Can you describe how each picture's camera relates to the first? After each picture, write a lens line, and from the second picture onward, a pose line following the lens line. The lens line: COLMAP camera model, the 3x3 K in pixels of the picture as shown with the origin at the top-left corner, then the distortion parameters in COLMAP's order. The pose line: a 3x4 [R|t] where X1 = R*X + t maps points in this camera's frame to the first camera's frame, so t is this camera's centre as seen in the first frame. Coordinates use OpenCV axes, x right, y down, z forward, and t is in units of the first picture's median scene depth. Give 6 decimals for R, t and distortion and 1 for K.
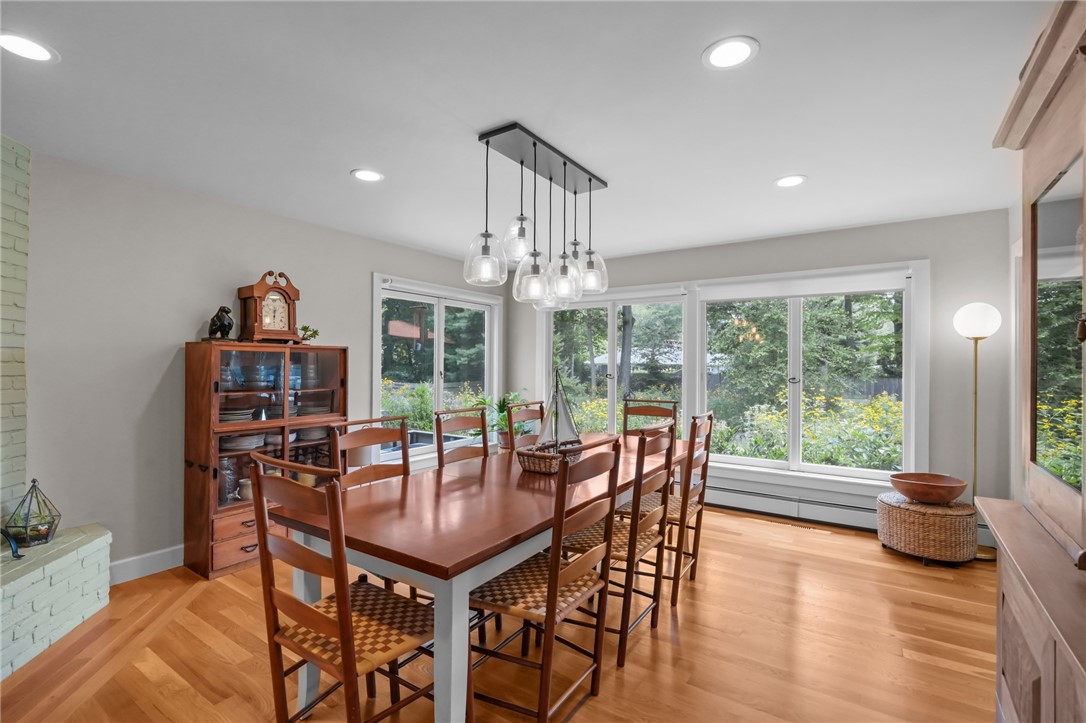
lens RADIAL K [[510.0, 0, 543.0], [0, 510.0, 361.5], [0, 0, 1]] dist [0.001243, 0.000095]
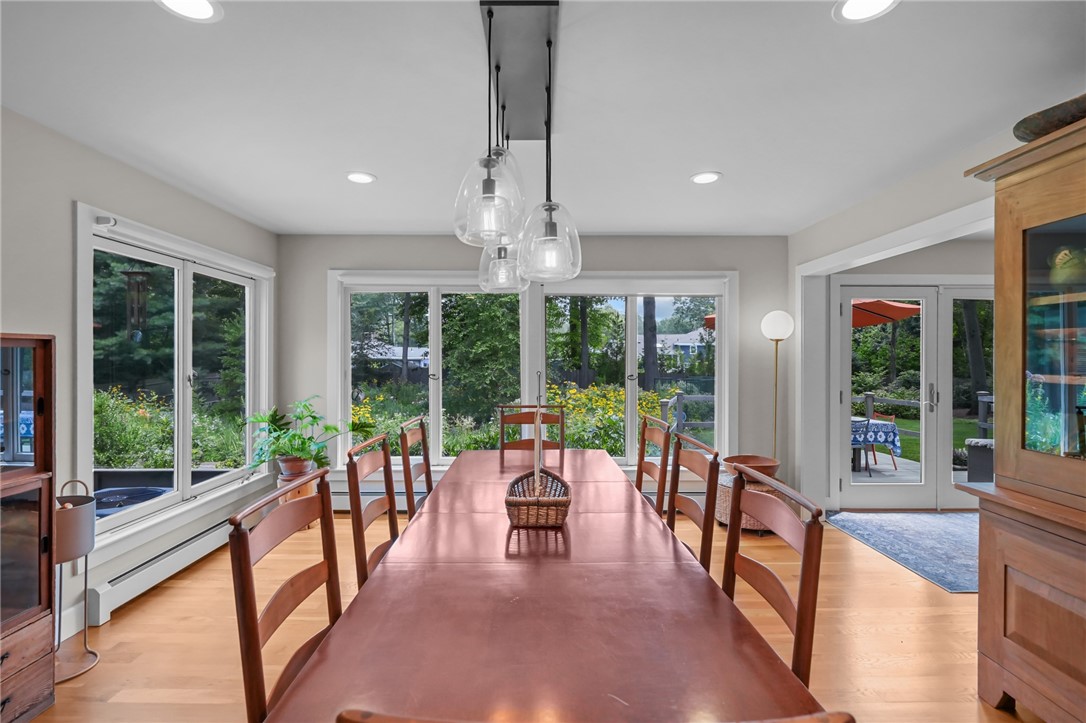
lens RADIAL K [[510.0, 0, 543.0], [0, 510.0, 361.5], [0, 0, 1]] dist [0.001243, 0.000095]
pose [[0.822052, -0.008163, 0.569354, -0.233339], [-0.000096, 0.999895, 0.014475, -0.009440], [-0.569412, -0.011954, 0.821965, 0.255208]]
